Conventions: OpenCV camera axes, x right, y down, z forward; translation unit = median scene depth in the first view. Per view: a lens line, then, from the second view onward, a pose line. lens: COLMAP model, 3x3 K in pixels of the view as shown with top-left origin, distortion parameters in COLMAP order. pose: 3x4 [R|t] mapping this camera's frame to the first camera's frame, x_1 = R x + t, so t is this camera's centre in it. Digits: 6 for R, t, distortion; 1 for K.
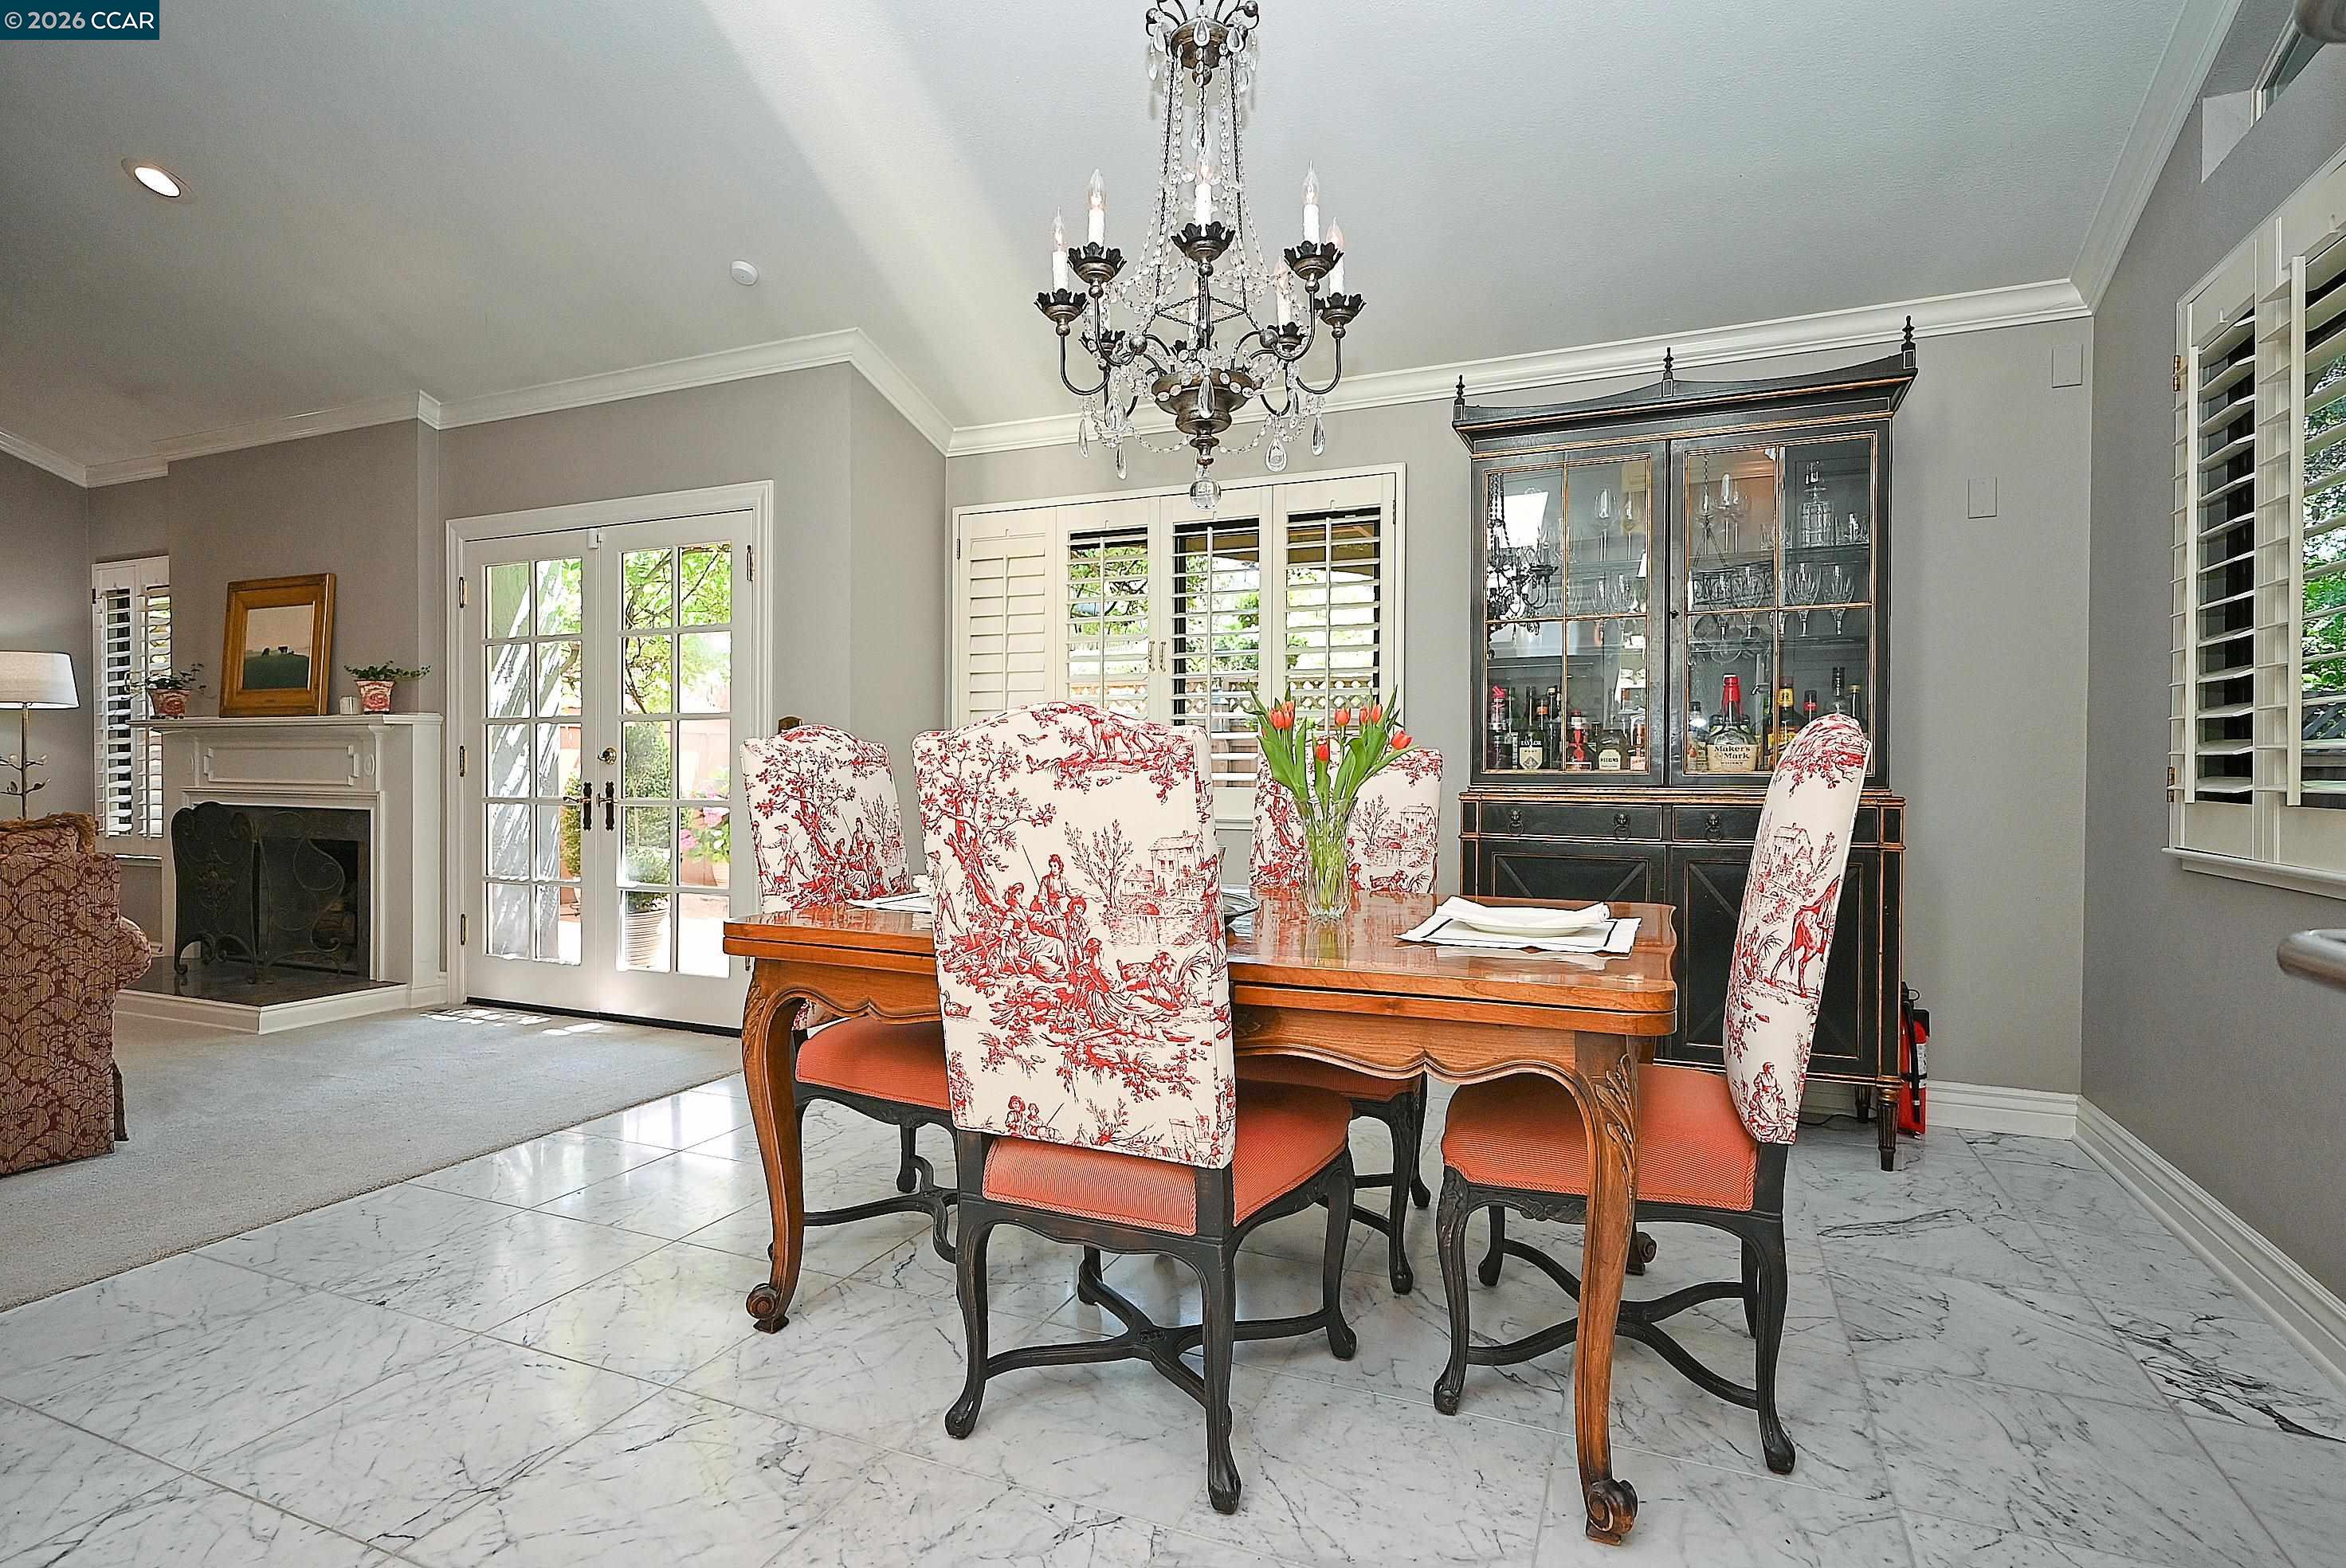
lens RADIAL K [[1163.4, 0, 1184.1], [0, 1163.4, 797.5], [0, 0, 1]] dist [-0.006041, 0.003045]
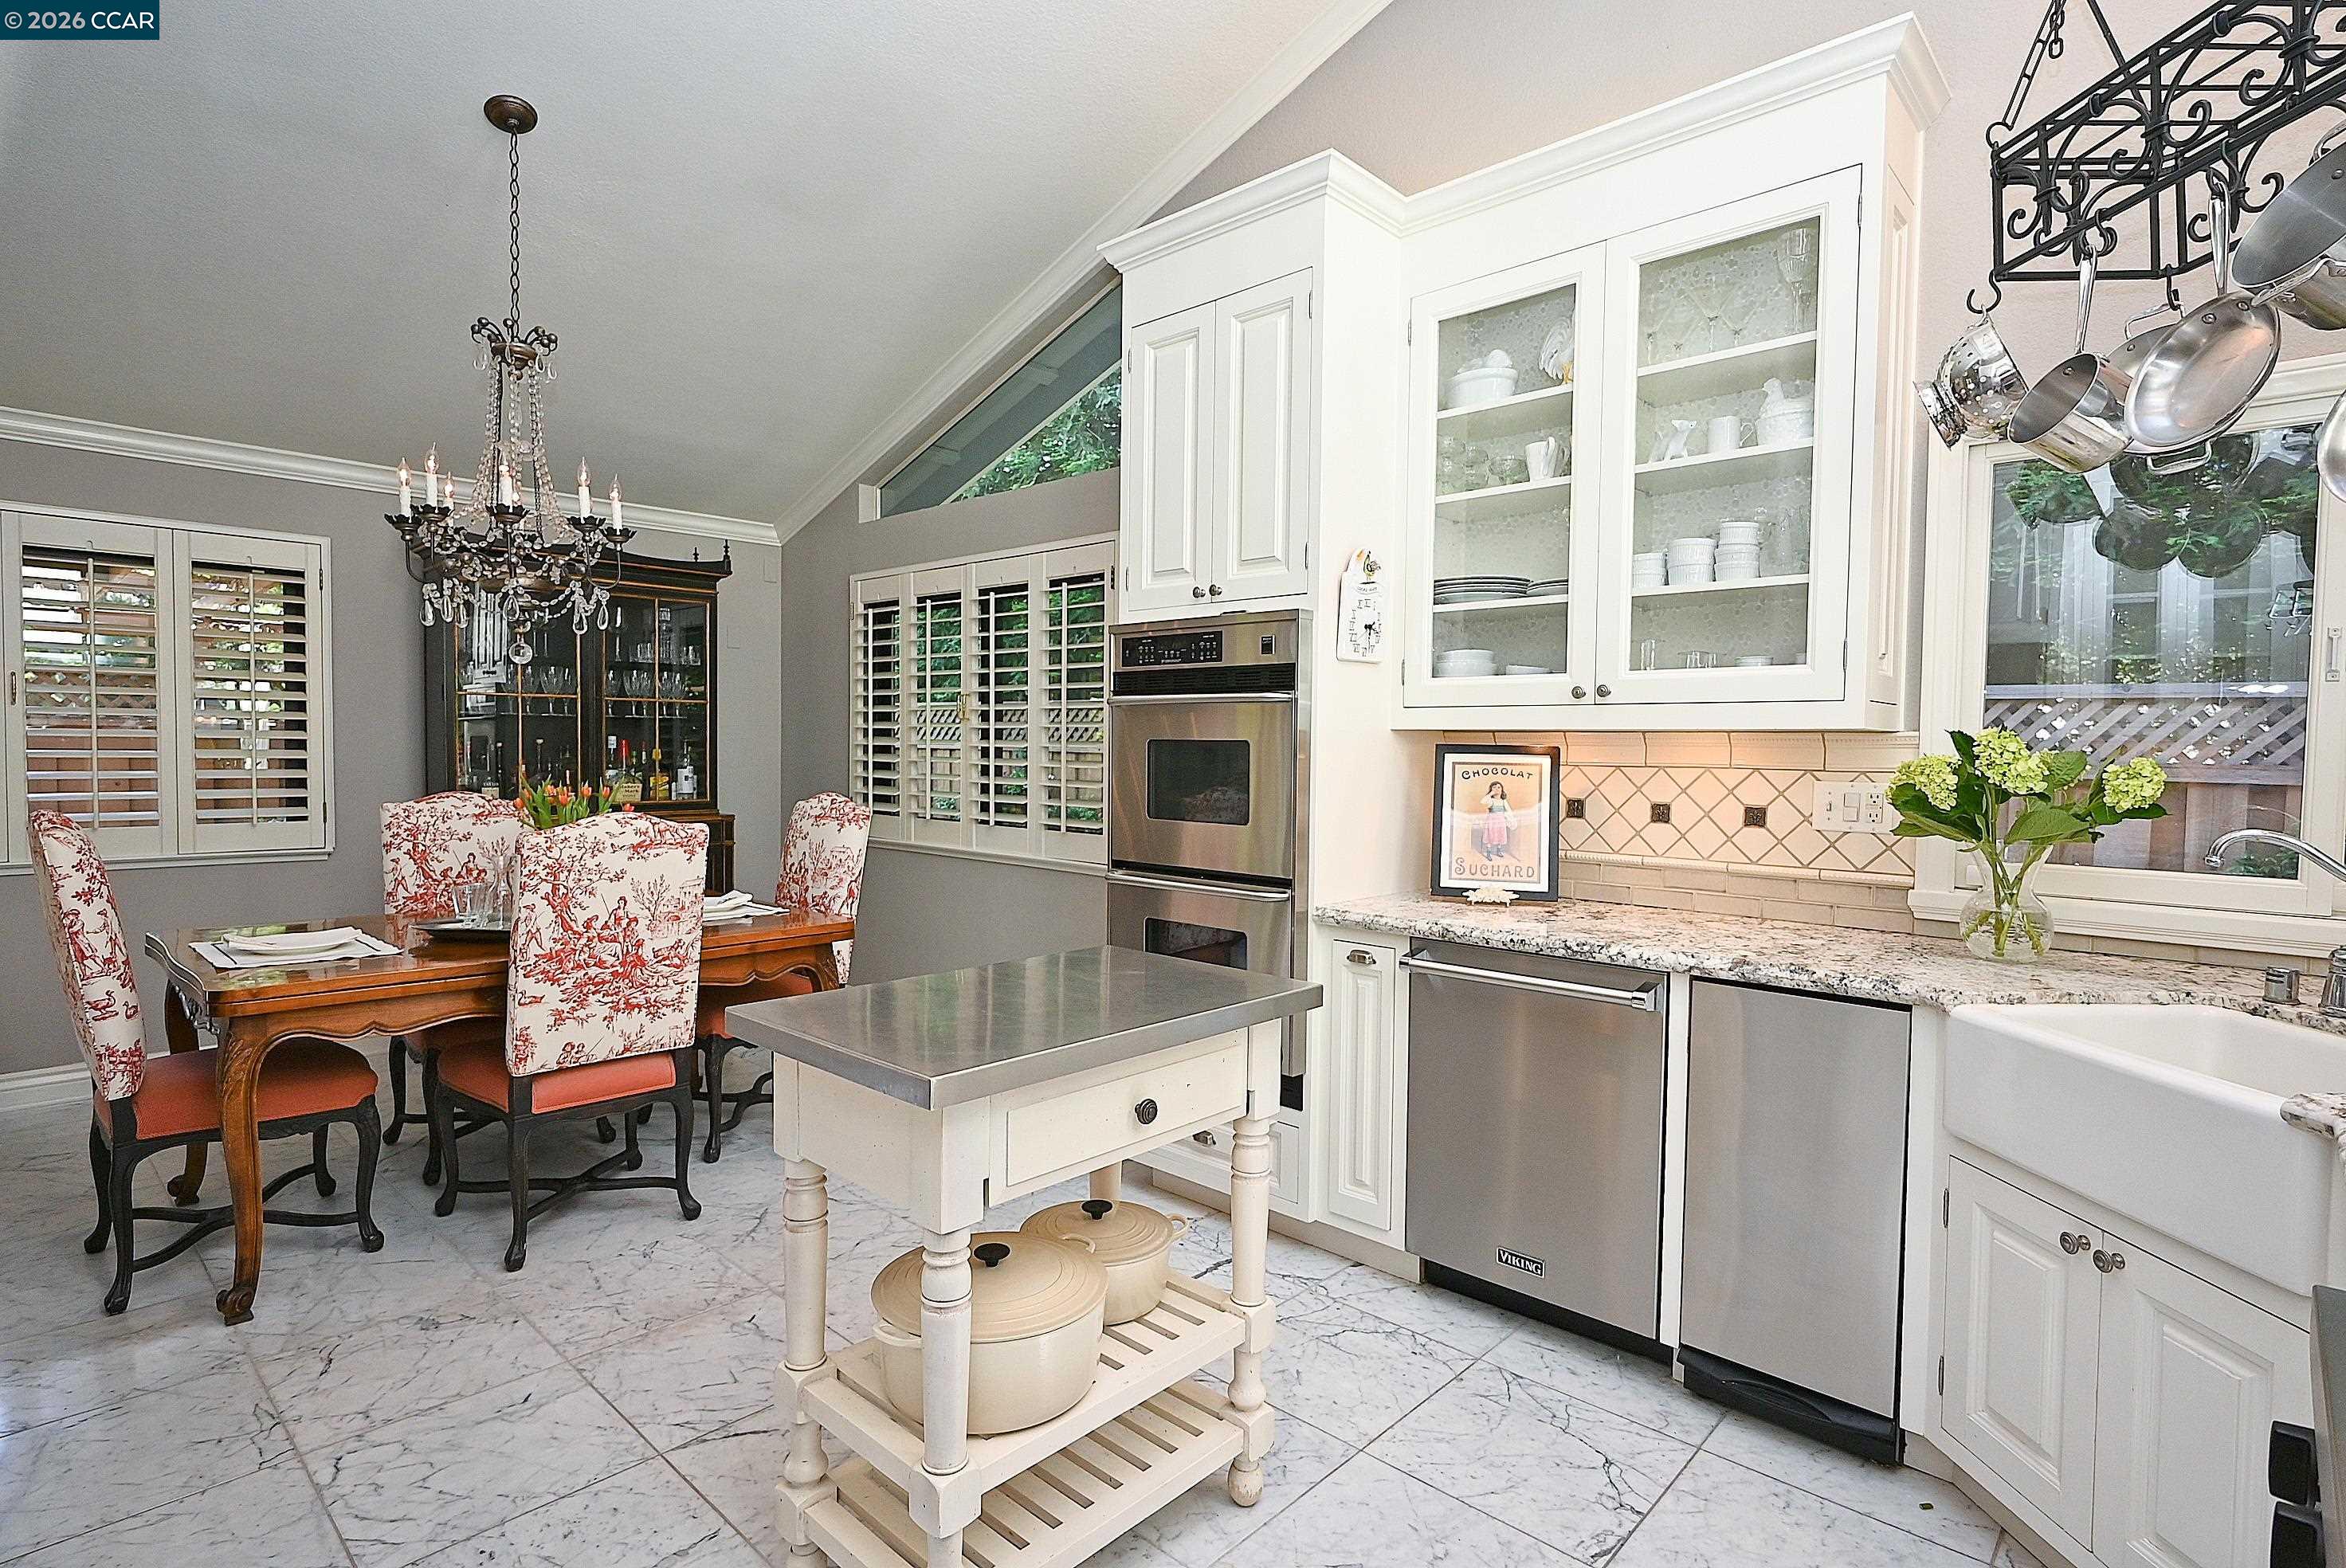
lens RADIAL K [[1163.4, 0, 1195.2], [0, 1163.4, 788.1], [0, 0, 1]] dist [-0.006041, 0.003045]
pose [[0.321363, -0.032180, 0.946409, -1.484885], [0.008480, 0.999480, 0.031105, -0.163626], [-0.946918, -0.001971, 0.321469, -0.421640]]
